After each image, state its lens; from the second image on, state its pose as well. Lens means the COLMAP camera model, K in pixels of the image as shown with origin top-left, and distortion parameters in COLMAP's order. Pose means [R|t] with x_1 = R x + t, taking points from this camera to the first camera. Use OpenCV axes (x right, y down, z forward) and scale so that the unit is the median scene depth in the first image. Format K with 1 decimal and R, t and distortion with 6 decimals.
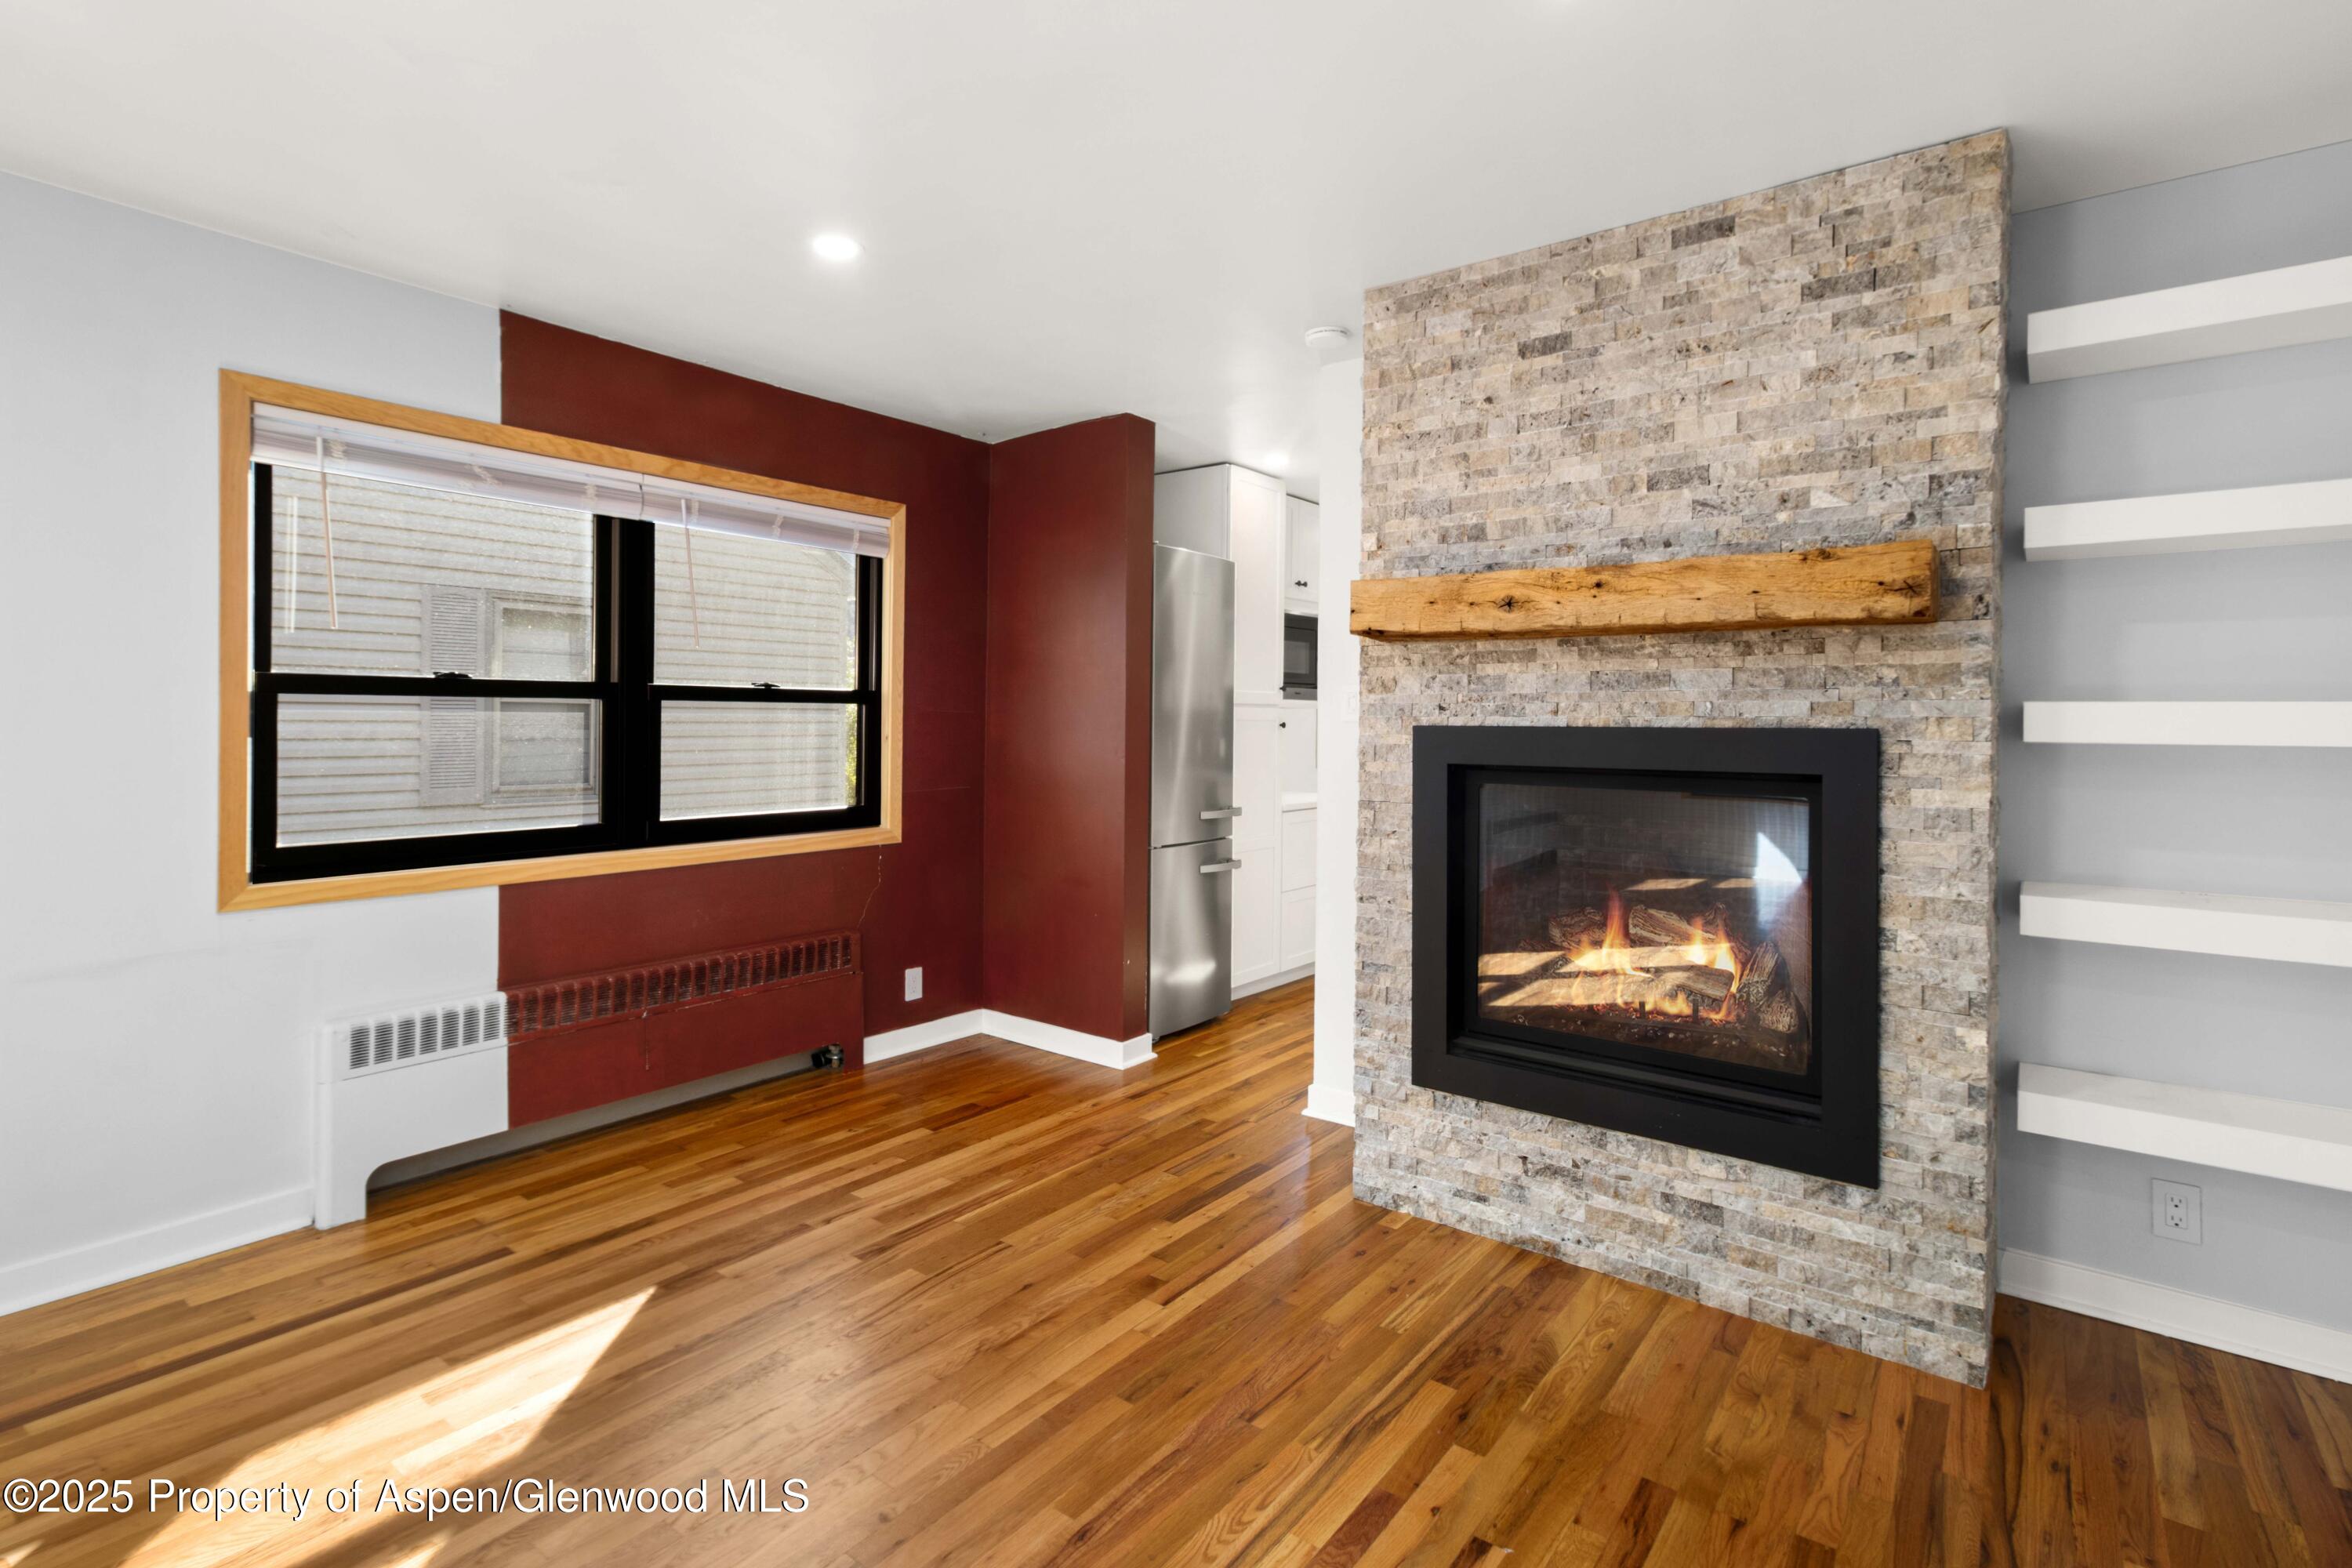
lens RADIAL K [[1136.1, 0, 1116.8], [0, 1136.1, 733.8], [0, 0, 1]] dist [0.030913, -0.002335]
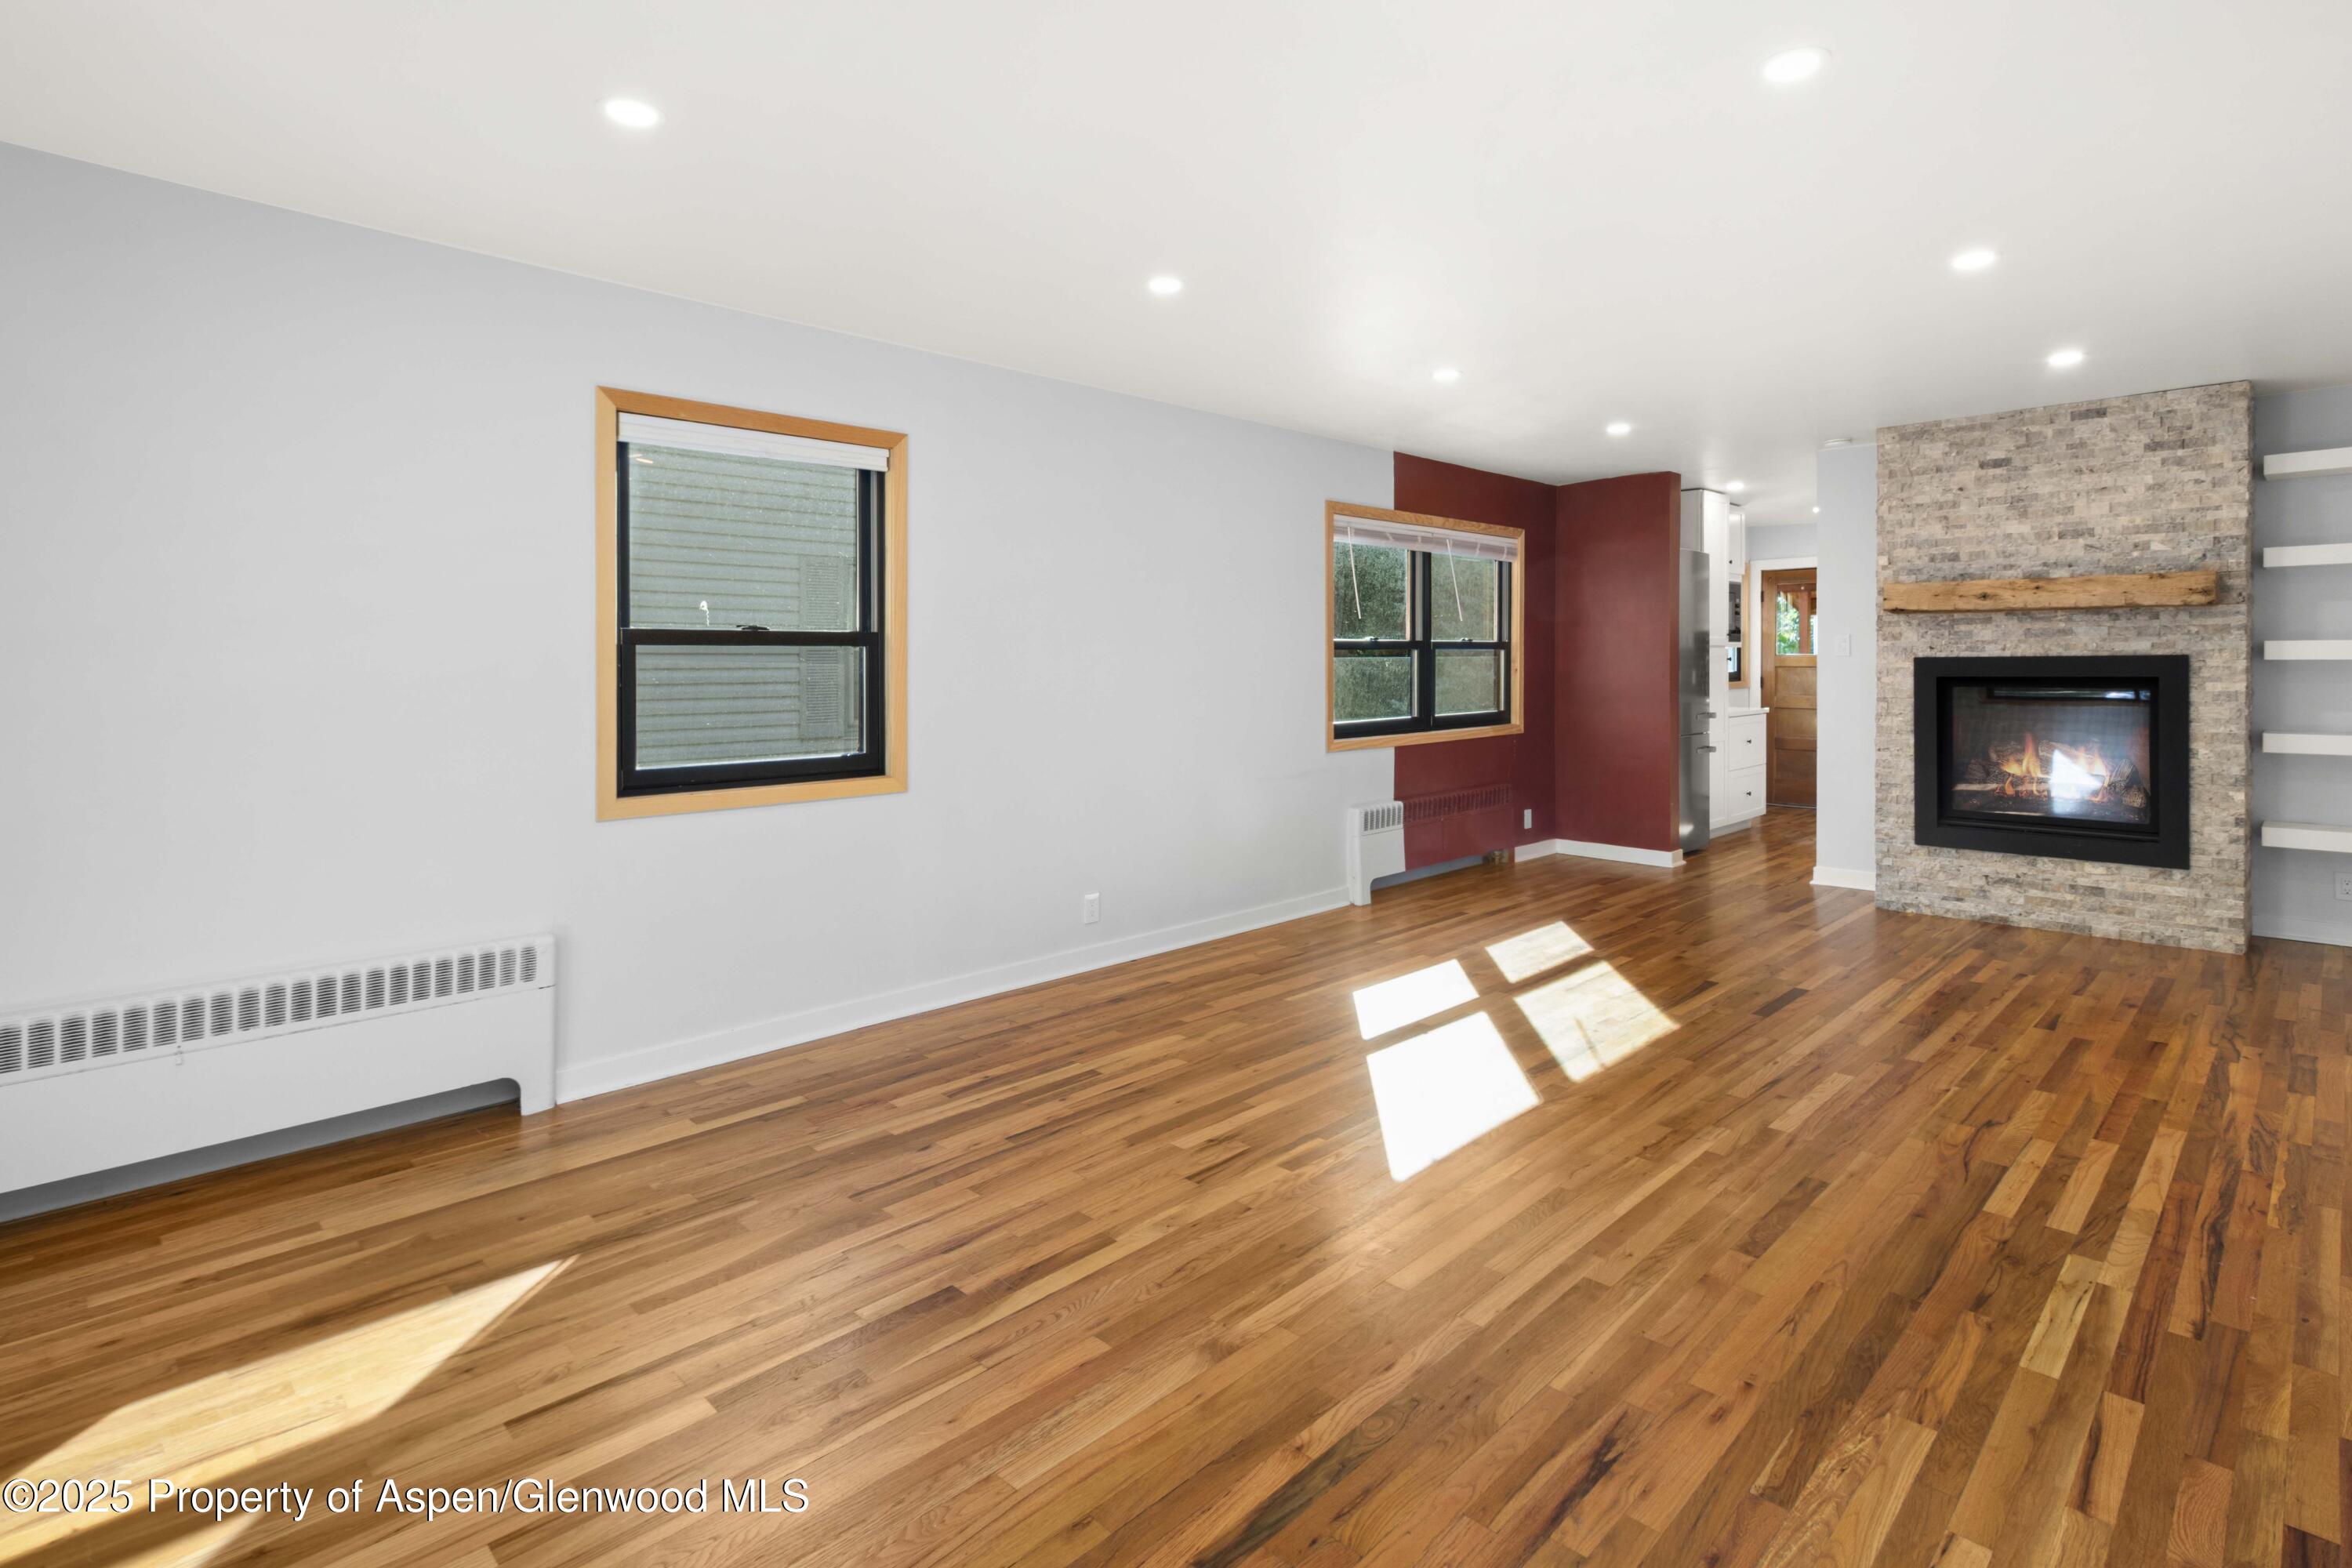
lens RADIAL K [[1136.1, 0, 1178.8], [0, 1136.1, 679.9], [0, 0, 1]] dist [0.030913, -0.002335]
pose [[0.994577, -0.013226, -0.103157, -0.808249], [0.013864, 0.999889, 0.005471, 0.003335], [0.103074, -0.006871, 0.994650, -1.102497]]
